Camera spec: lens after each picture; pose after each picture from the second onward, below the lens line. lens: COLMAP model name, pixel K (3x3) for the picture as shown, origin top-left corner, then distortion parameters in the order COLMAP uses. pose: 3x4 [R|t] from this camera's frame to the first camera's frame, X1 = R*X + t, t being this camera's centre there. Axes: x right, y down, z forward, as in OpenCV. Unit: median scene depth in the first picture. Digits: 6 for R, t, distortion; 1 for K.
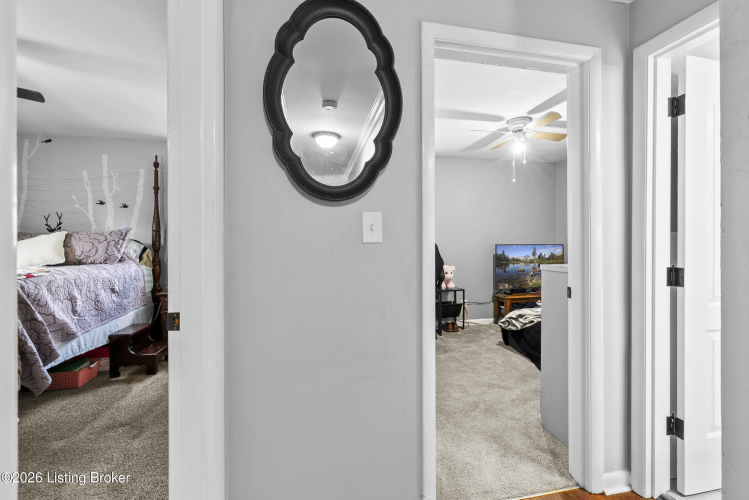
lens RADIAL K [[340.0, 0, 378.0], [0, 340.0, 248.5], [0, 0, 1]] dist [-0.001848, 0.000290]
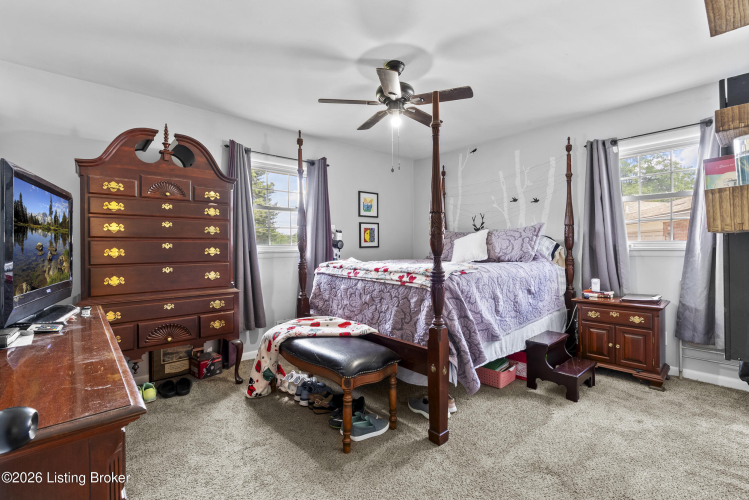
lens RADIAL K [[340.0, 0, 376.0], [0, 340.0, 244.6], [0, 0, 1]] dist [-0.001848, 0.000290]
pose [[0.498073, -0.007483, -0.867103, -0.195550], [0.003984, 0.999972, -0.006342, 0.002197], [0.867126, -0.000296, 0.498089, 0.191447]]
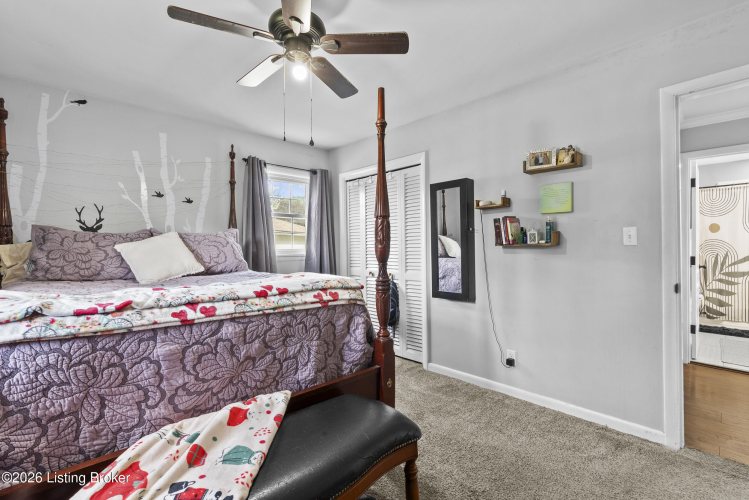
lens RADIAL K [[340.0, 0, 372.5], [0, 340.0, 249.9], [0, 0, 1]] dist [-0.001848, 0.000290]
pose [[0.849047, -0.009517, 0.528231, -1.036462], [0.012501, 0.999920, -0.002079, -0.002106], [-0.528169, 0.008368, 0.849098, 0.109615]]
